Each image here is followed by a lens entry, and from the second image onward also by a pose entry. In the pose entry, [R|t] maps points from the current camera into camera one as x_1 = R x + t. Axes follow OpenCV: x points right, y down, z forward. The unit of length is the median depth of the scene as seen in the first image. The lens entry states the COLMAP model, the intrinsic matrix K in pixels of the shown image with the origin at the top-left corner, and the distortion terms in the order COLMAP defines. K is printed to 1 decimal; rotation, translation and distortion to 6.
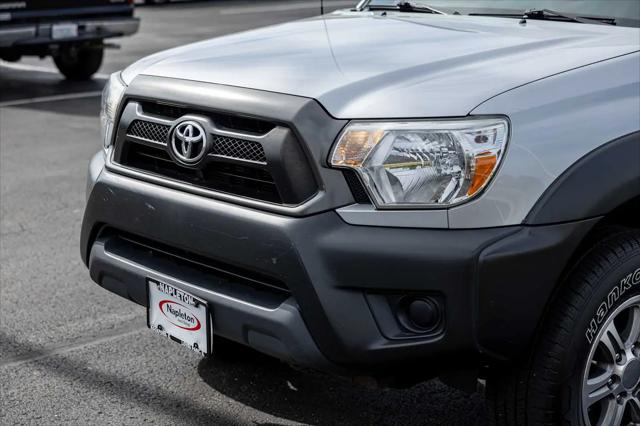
lens RADIAL K [[1240.8, 0, 320.0], [0, 1240.8, 213.0], [0, 0, 1]] dist [0.025087, 0.091049]
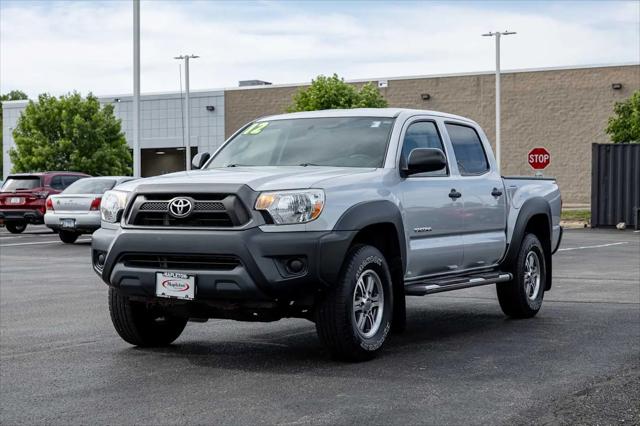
lens RADIAL K [[1240.8, 0, 320.0], [0, 1240.8, 213.0], [0, 0, 1]] dist [0.025087, 0.091049]
pose [[0.935586, 0.010597, 0.352939, -0.702109], [0.066307, 0.976495, -0.205089, 0.457323], [-0.346816, 0.215281, 0.912892, -1.220758]]
